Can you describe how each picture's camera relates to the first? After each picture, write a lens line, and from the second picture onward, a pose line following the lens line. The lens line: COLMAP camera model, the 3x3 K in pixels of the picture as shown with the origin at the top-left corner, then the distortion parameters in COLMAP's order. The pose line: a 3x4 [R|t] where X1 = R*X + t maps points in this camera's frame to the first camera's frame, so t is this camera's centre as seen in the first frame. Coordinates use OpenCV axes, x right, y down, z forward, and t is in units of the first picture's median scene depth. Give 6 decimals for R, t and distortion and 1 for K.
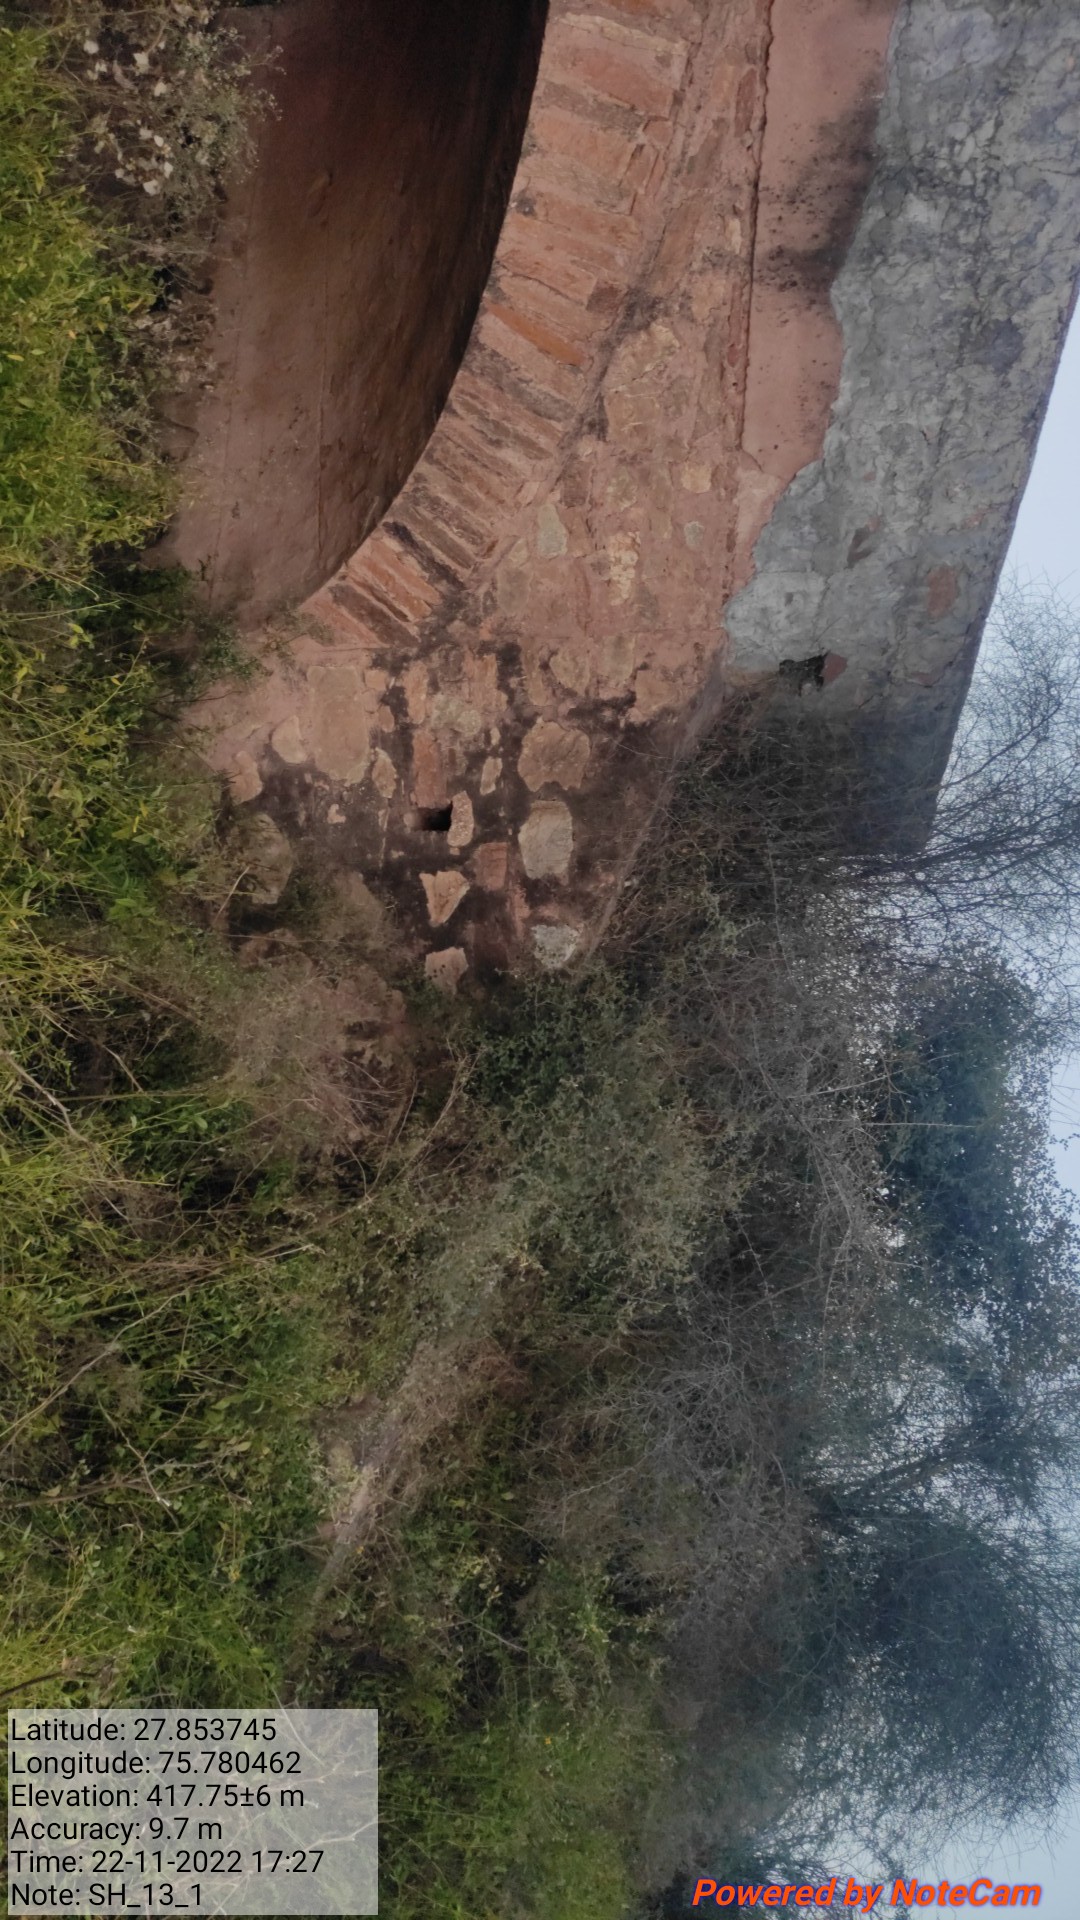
lens RADIAL K [[1414.4, 0, 548.5], [0, 1414.4, 973.6], [0, 0, 1]] dist [0.068410, -0.075122]
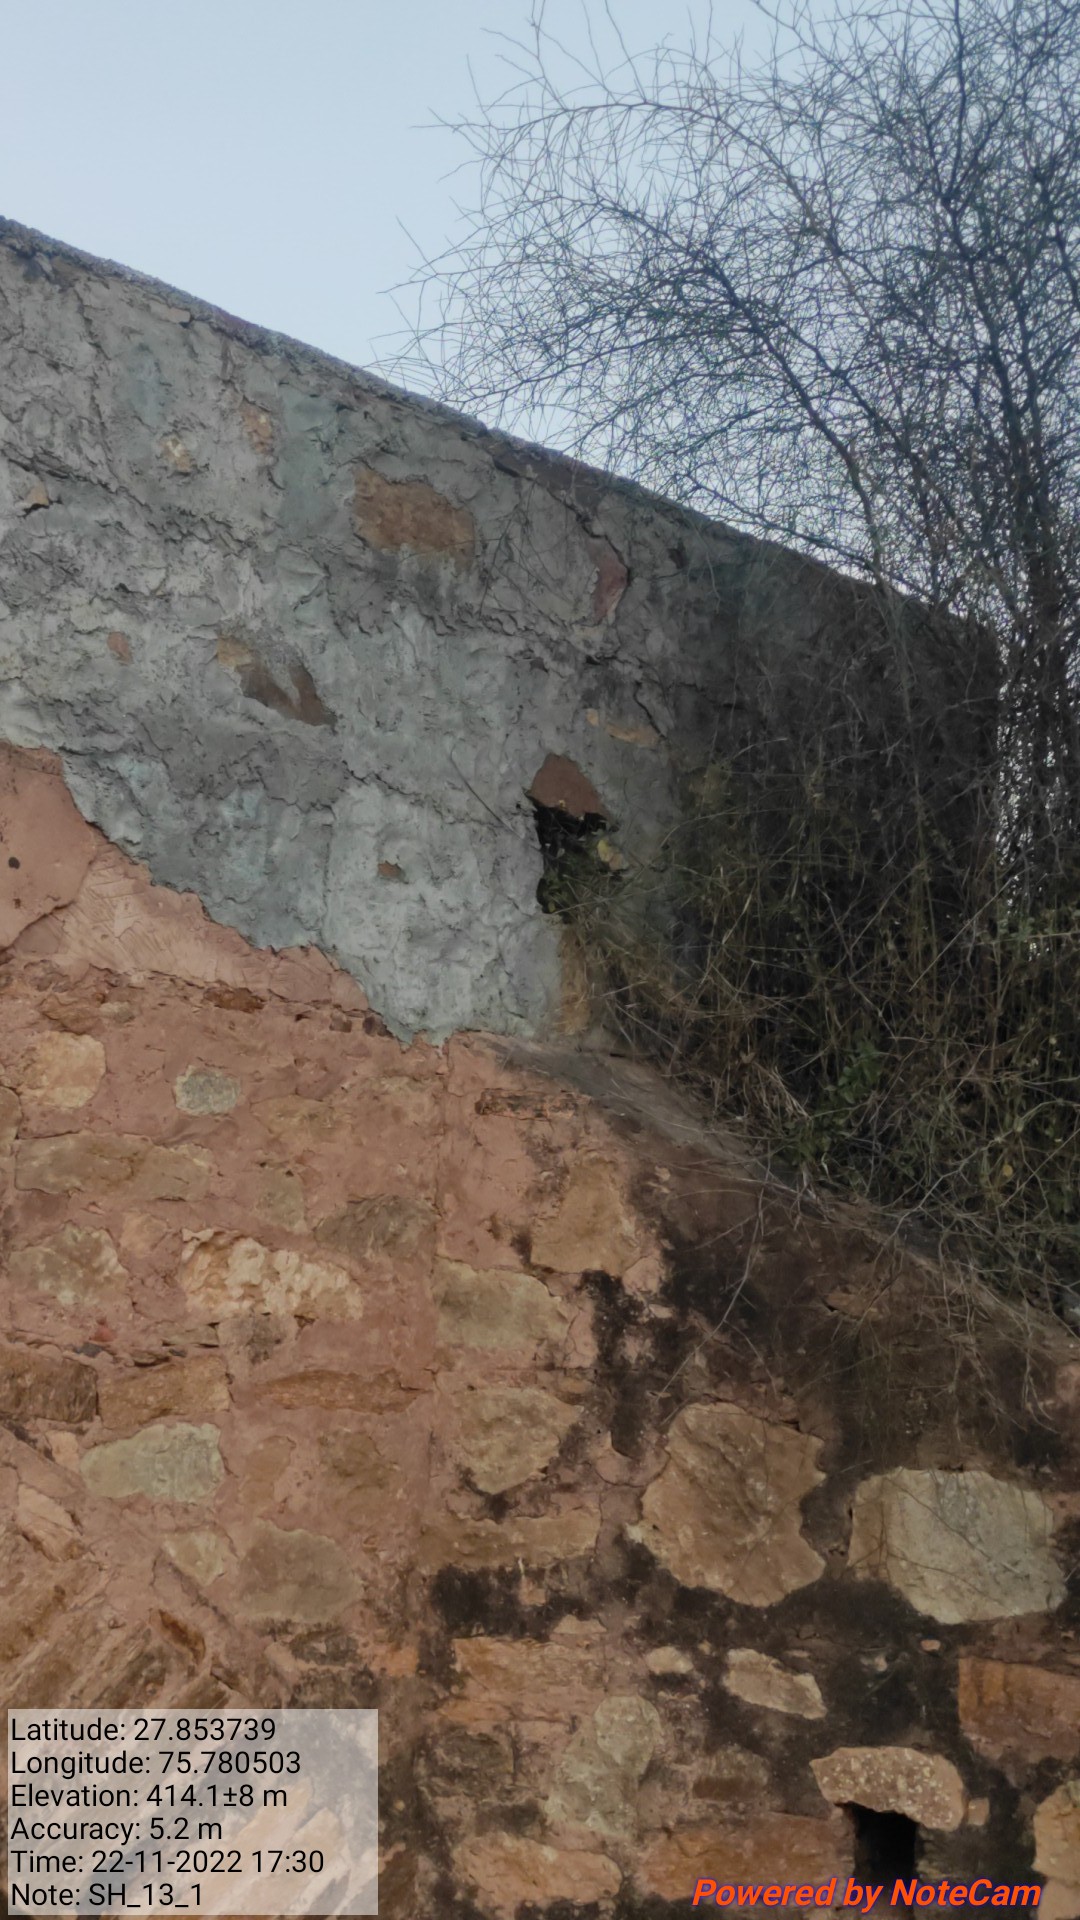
lens RADIAL K [[2583.2, 0, 569.3], [0, 2583.2, 933.7], [0, 0, 1]] dist [0.043577, 0.013441]
pose [[0.085329, -0.976035, 0.200187, 0.010630], [0.980492, 0.046552, -0.190964, -0.077573], [0.177069, 0.212576, 0.960967, 0.325302]]
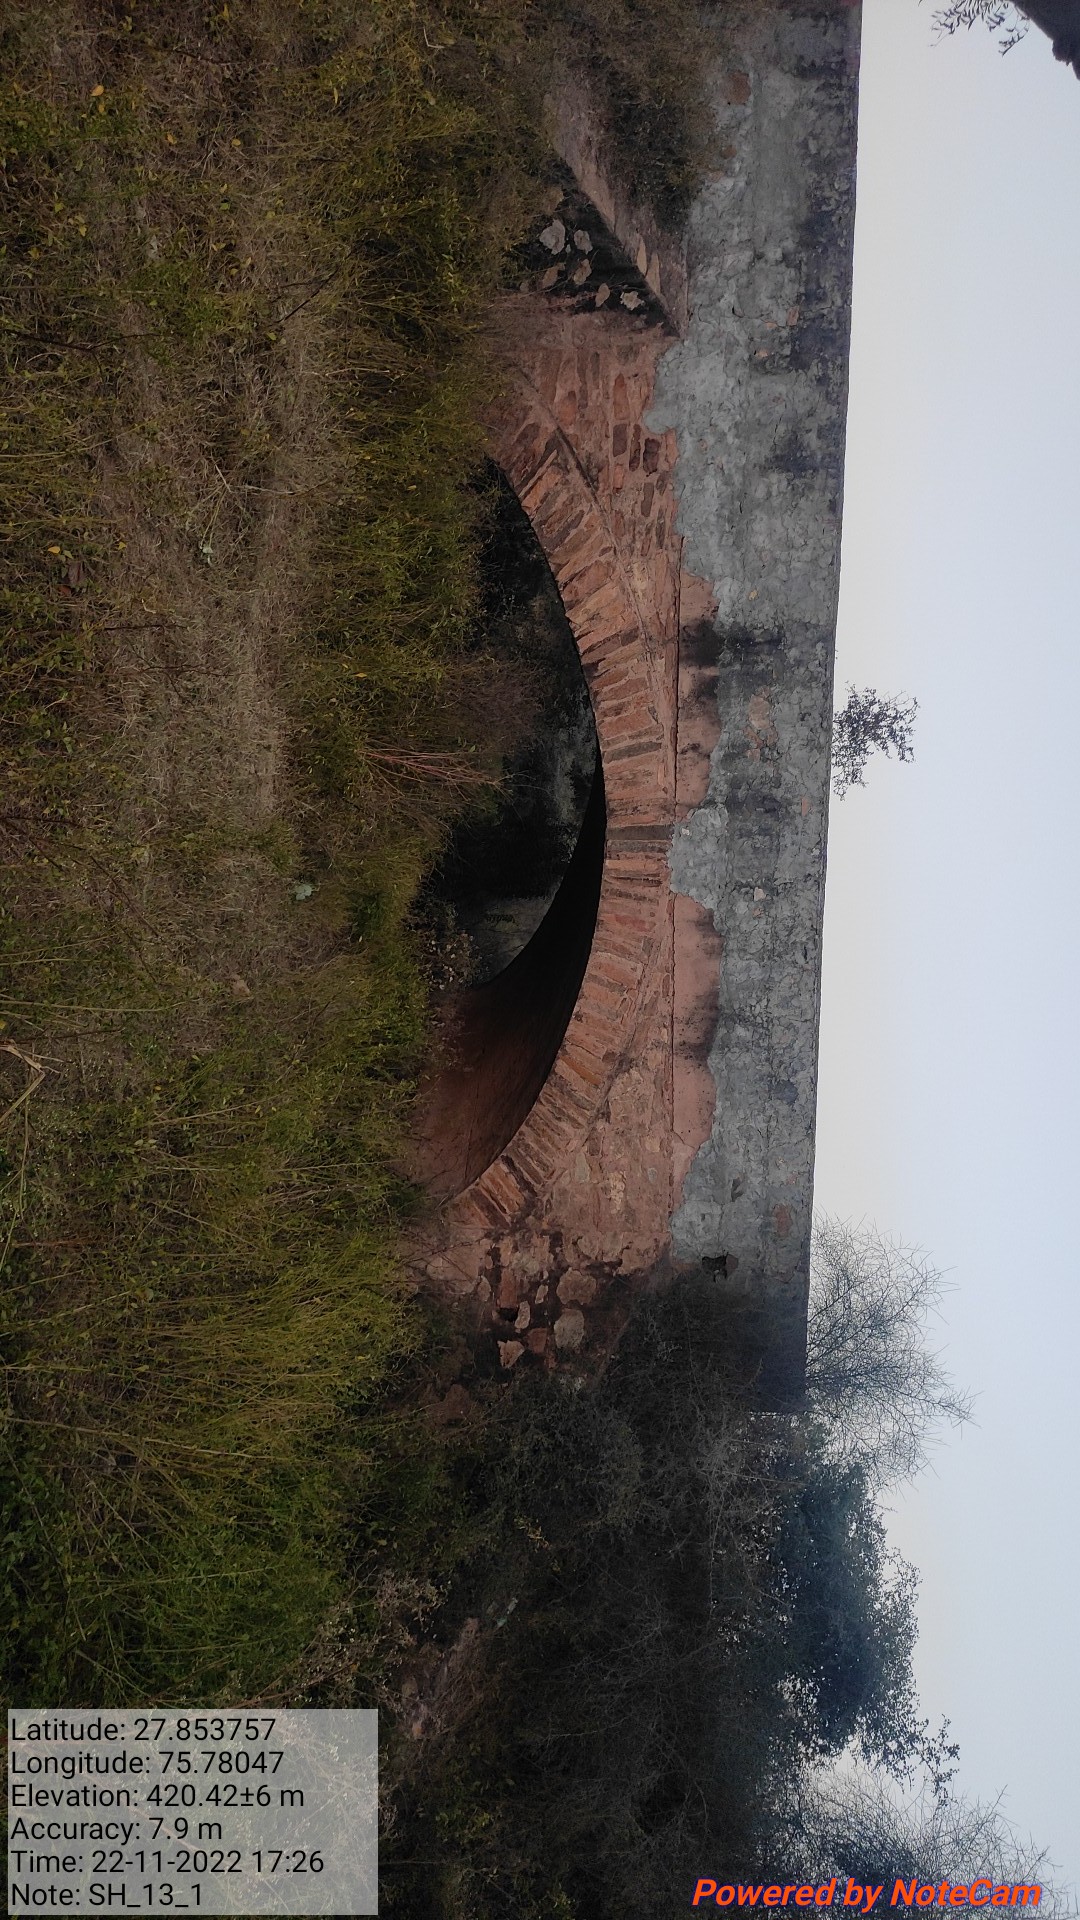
lens RADIAL K [[1400.2, 0, 531.0], [0, 1400.2, 999.4], [0, 0, 1]] dist [0.073088, -0.075980]
pose [[0.996064, 0.057450, -0.067502, 0.050043], [-0.086747, 0.788336, -0.609099, 0.719214], [0.018222, 0.612557, 0.790217, -0.726978]]
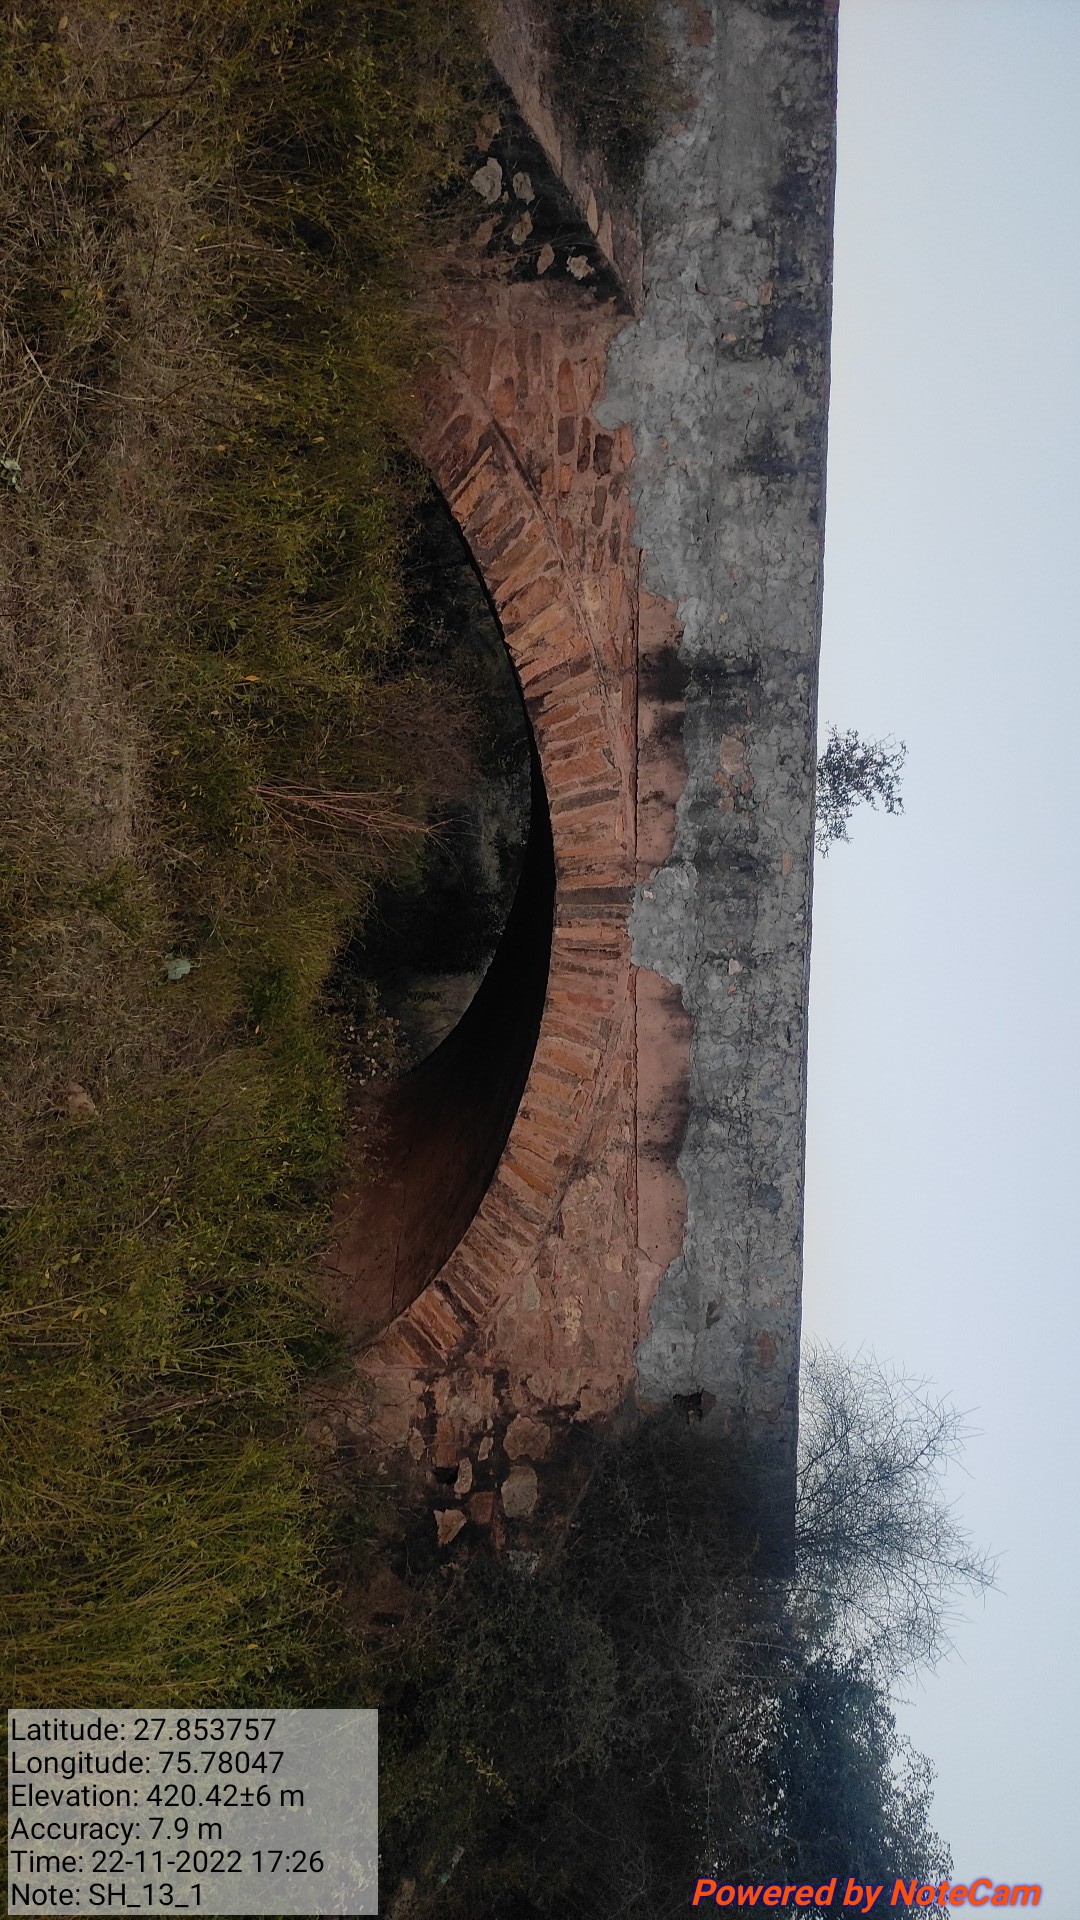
lens RADIAL K [[1405.2, 0, 543.3], [0, 1405.2, 999.2], [0, 0, 1]] dist [0.073402, -0.085310]
pose [[0.999144, 0.040479, -0.008537, 0.016737], [-0.036006, 0.749276, -0.661279, 0.543878], [-0.020371, 0.661020, 0.750092, -0.509143]]
